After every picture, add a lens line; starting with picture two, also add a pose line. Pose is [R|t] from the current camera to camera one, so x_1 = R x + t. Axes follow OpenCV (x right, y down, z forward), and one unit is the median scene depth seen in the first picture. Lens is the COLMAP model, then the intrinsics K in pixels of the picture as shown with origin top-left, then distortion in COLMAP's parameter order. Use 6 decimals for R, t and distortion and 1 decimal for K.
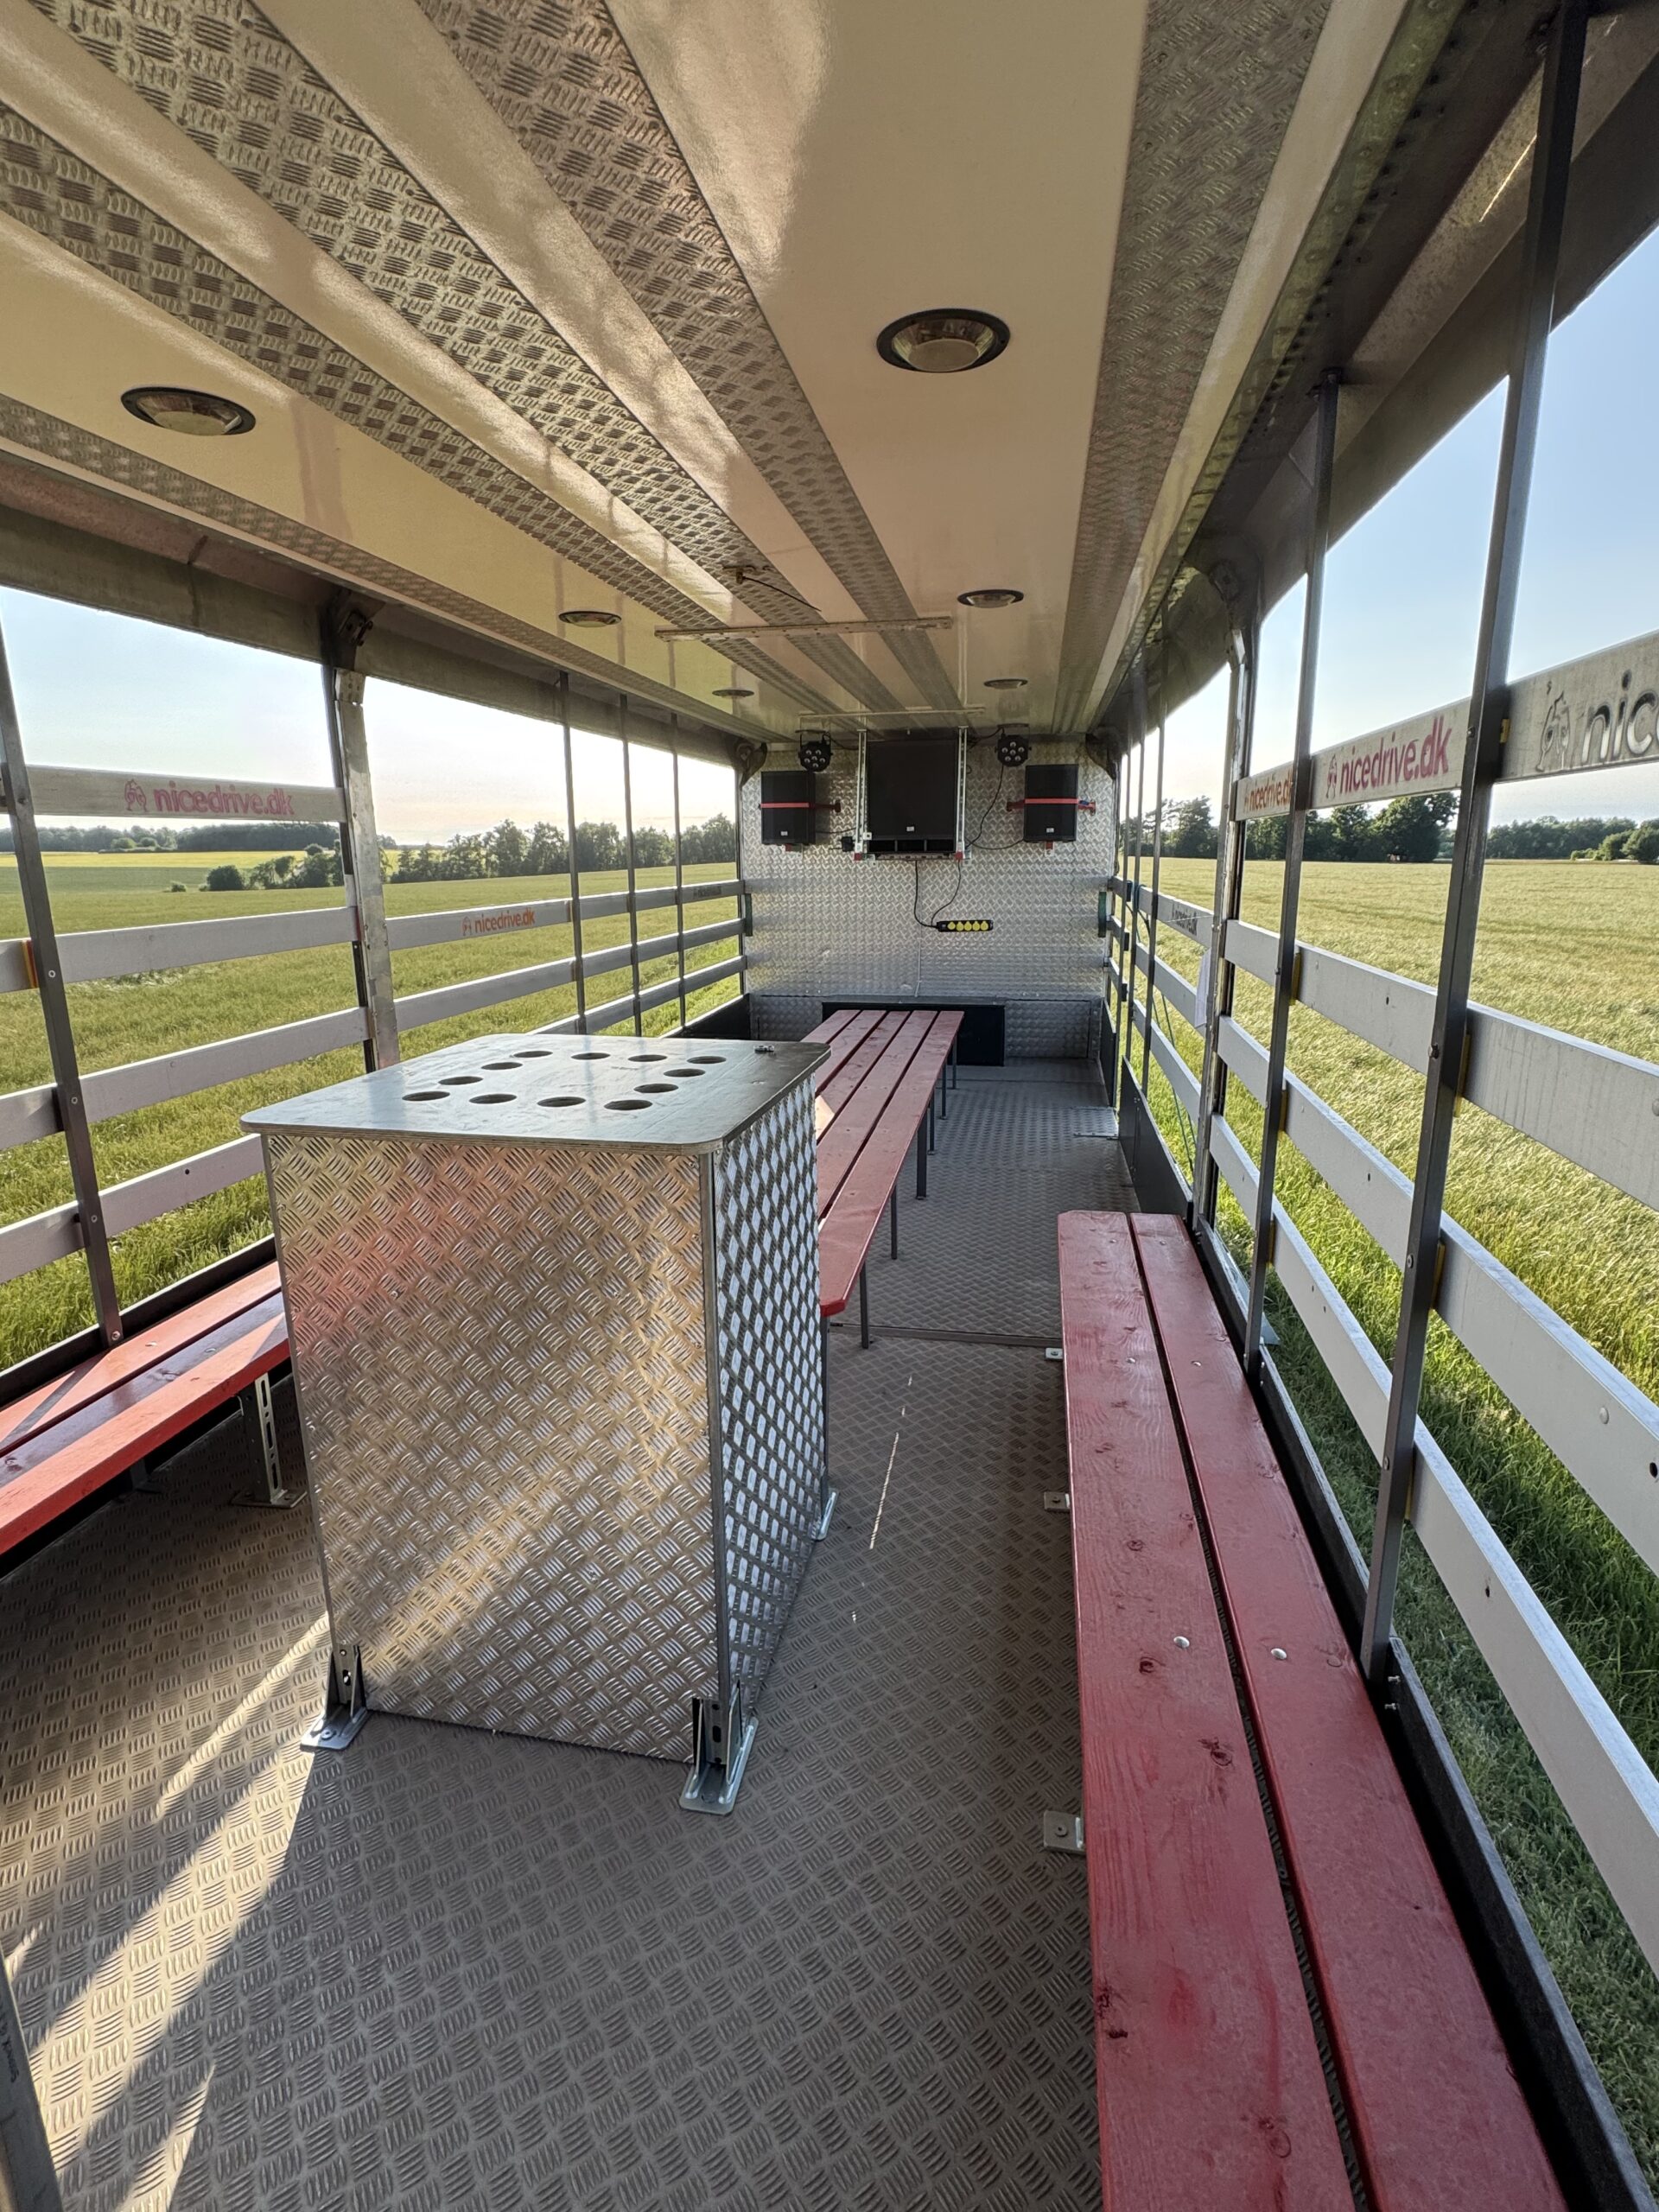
lens RADIAL K [[1087.7, 0, 824.2], [0, 1087.7, 1104.9], [0, 0, 1]] dist [-0.000086, -0.001564]
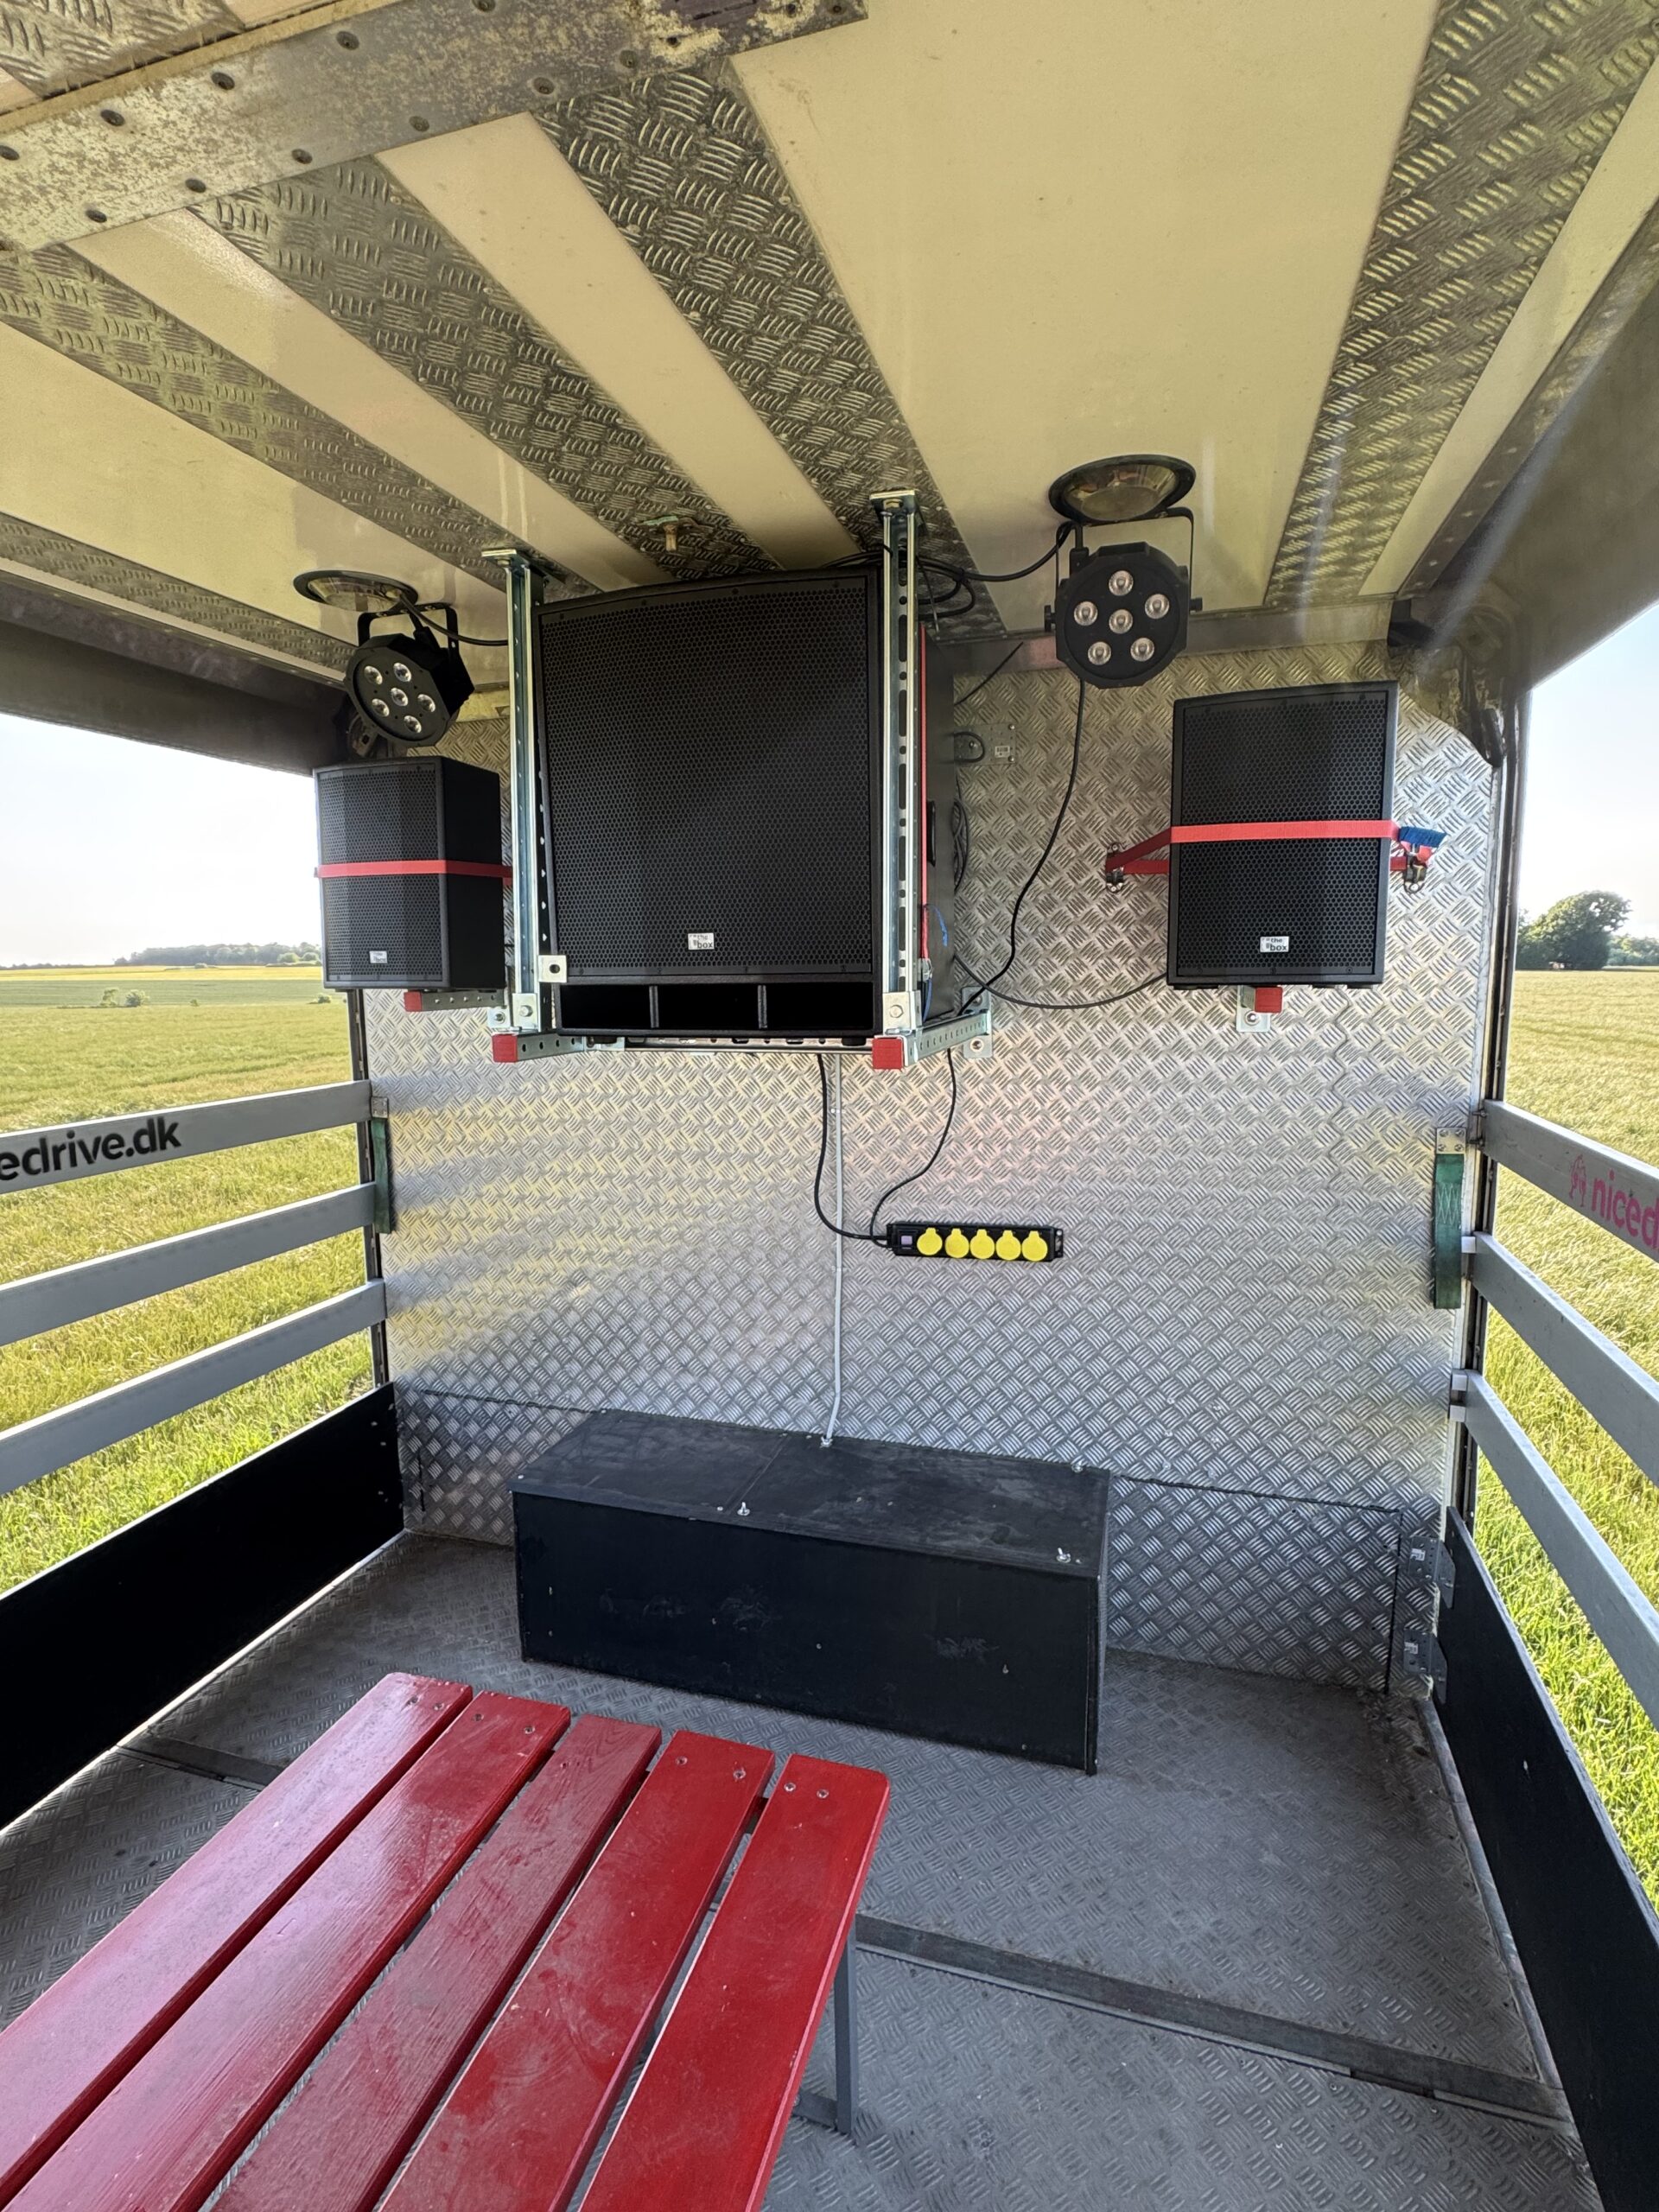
lens RADIAL K [[1078.4, 0, 837.4], [0, 1078.4, 1110.5], [0, 0, 1]] dist [-0.004041, 0.001924]
pose [[0.994590, 0.011648, -0.103224, 0.166998], [-0.021228, 0.995514, -0.092198, -0.236531], [0.101687, 0.093891, 0.990376, 0.934567]]
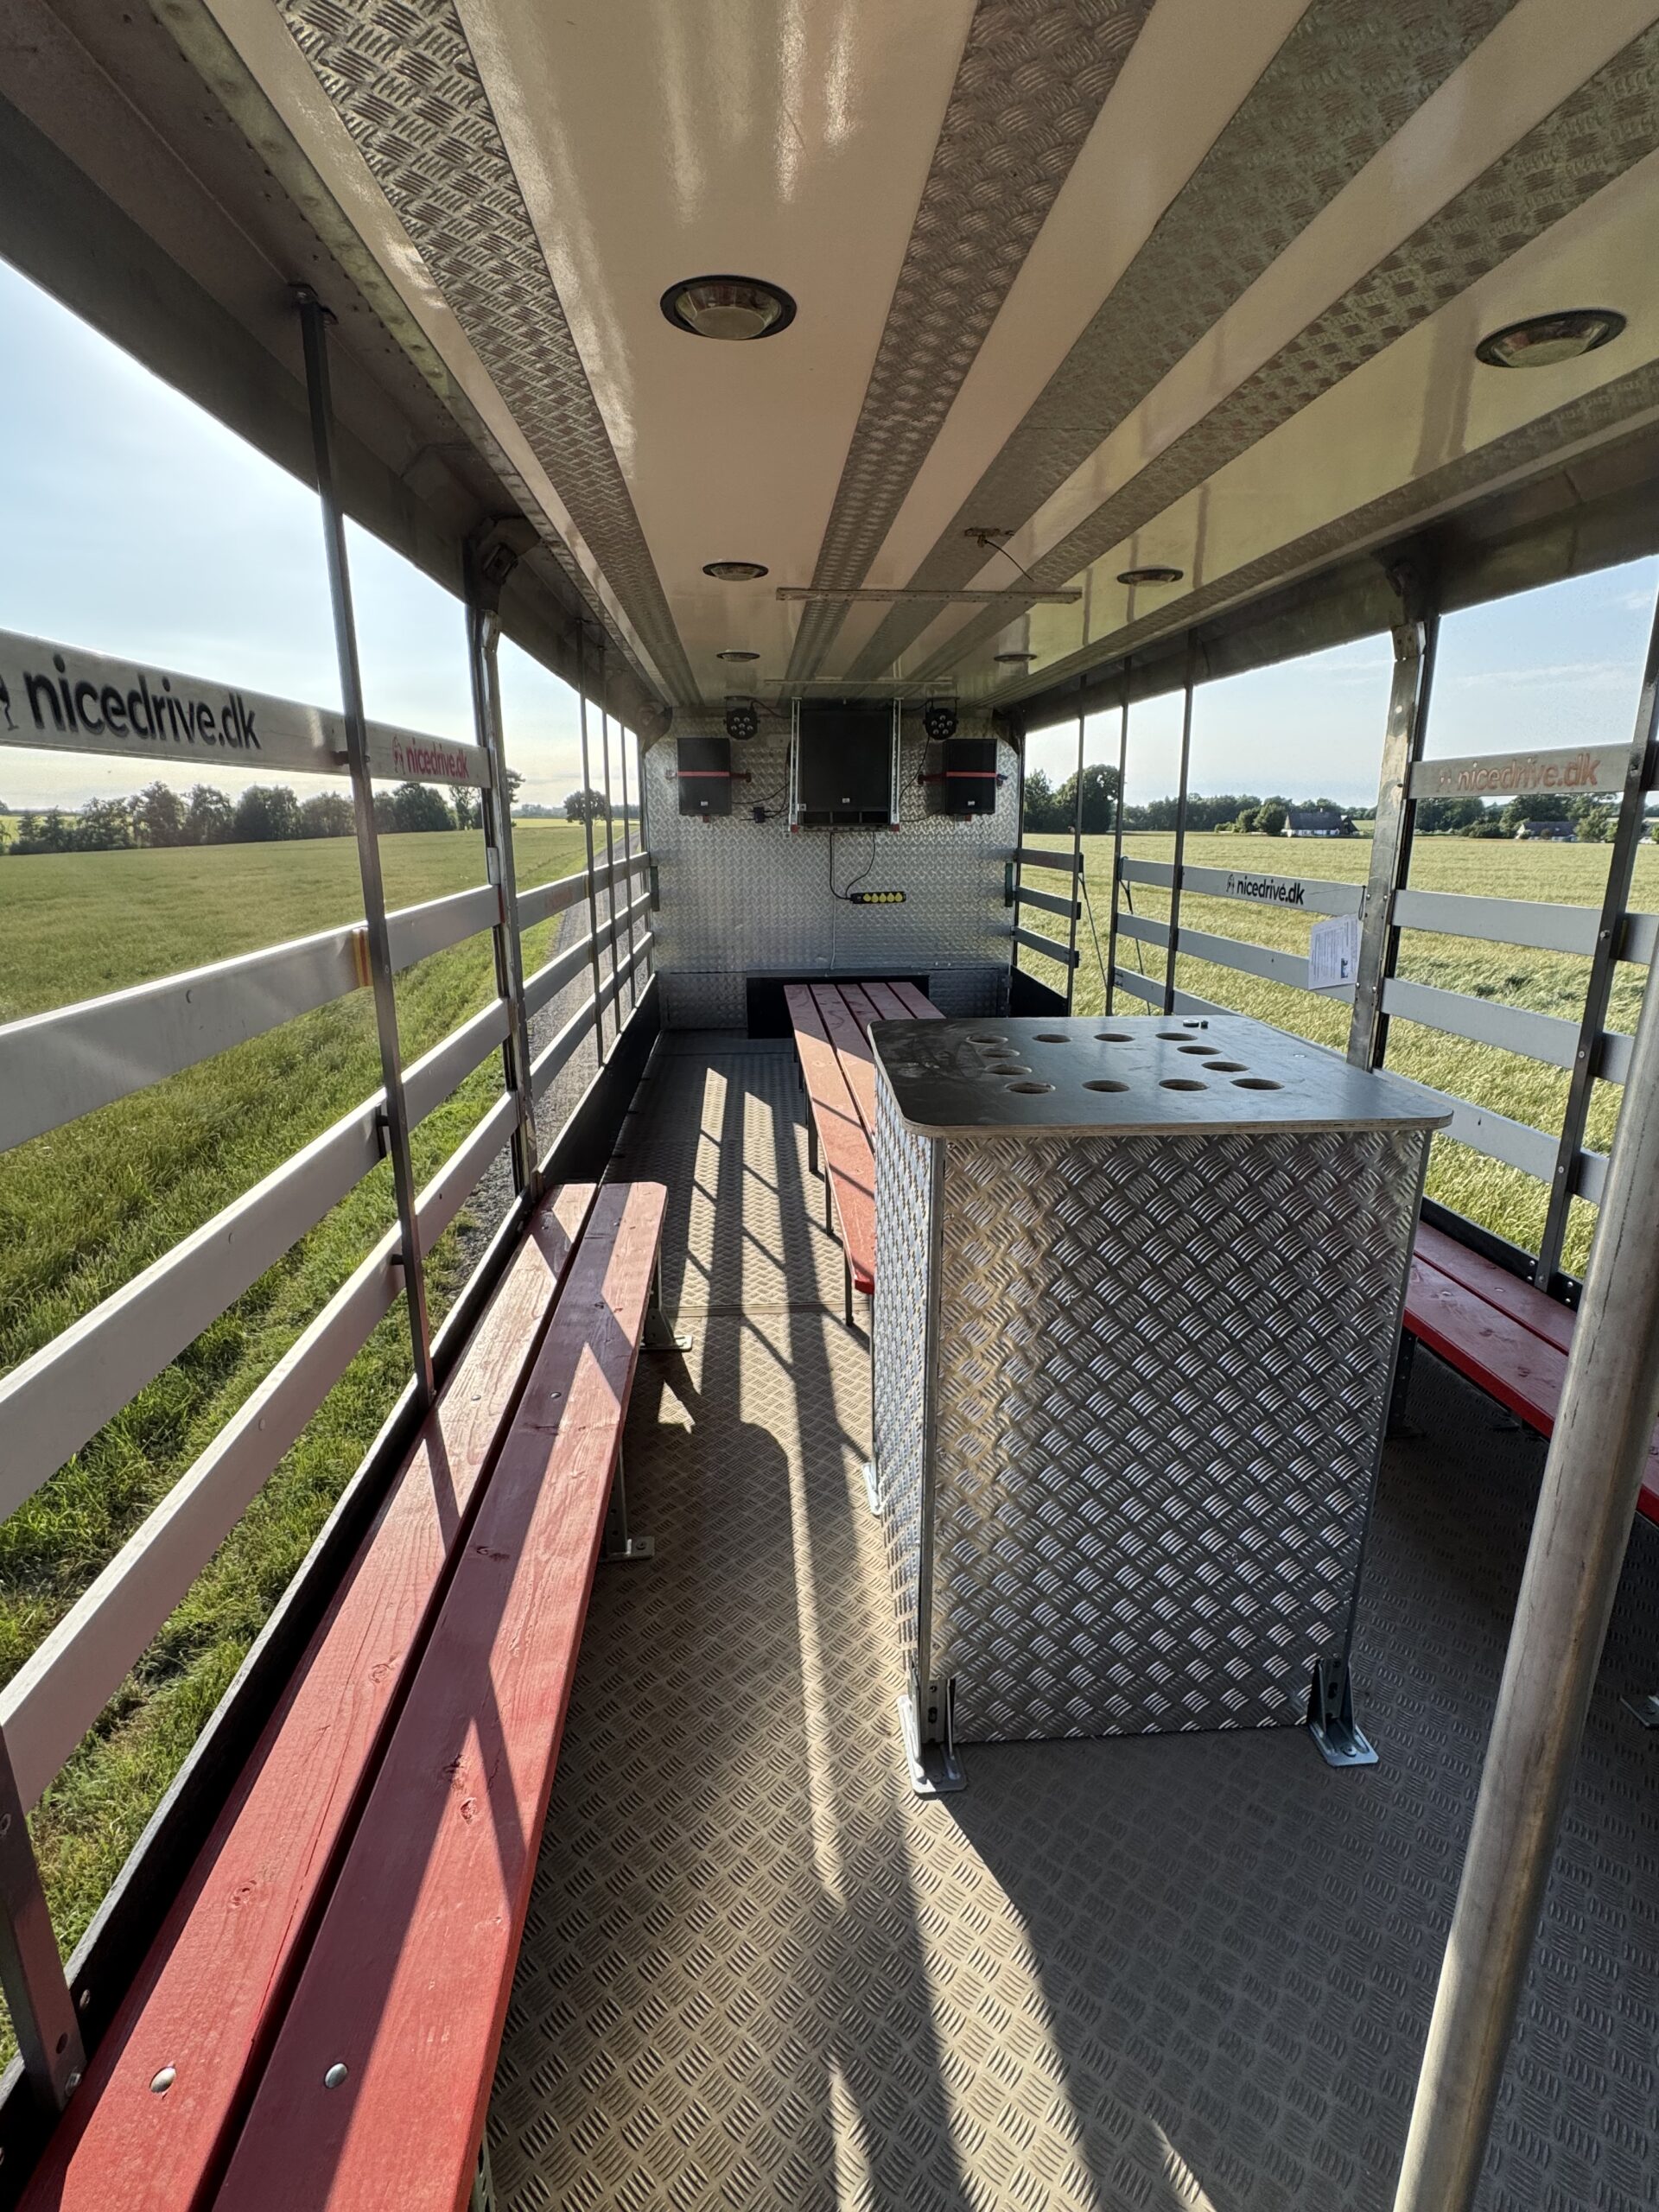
lens RADIAL K [[1086.4, 0, 831.0], [0, 1086.4, 1112.3], [0, 0, 1]] dist [-0.001847, 0.000715]
pose [[0.964325, -0.062509, 0.257235, -0.254050], [0.054064, 0.997745, 0.039780, -0.011603], [-0.259142, -0.024454, 0.965530, 0.045947]]
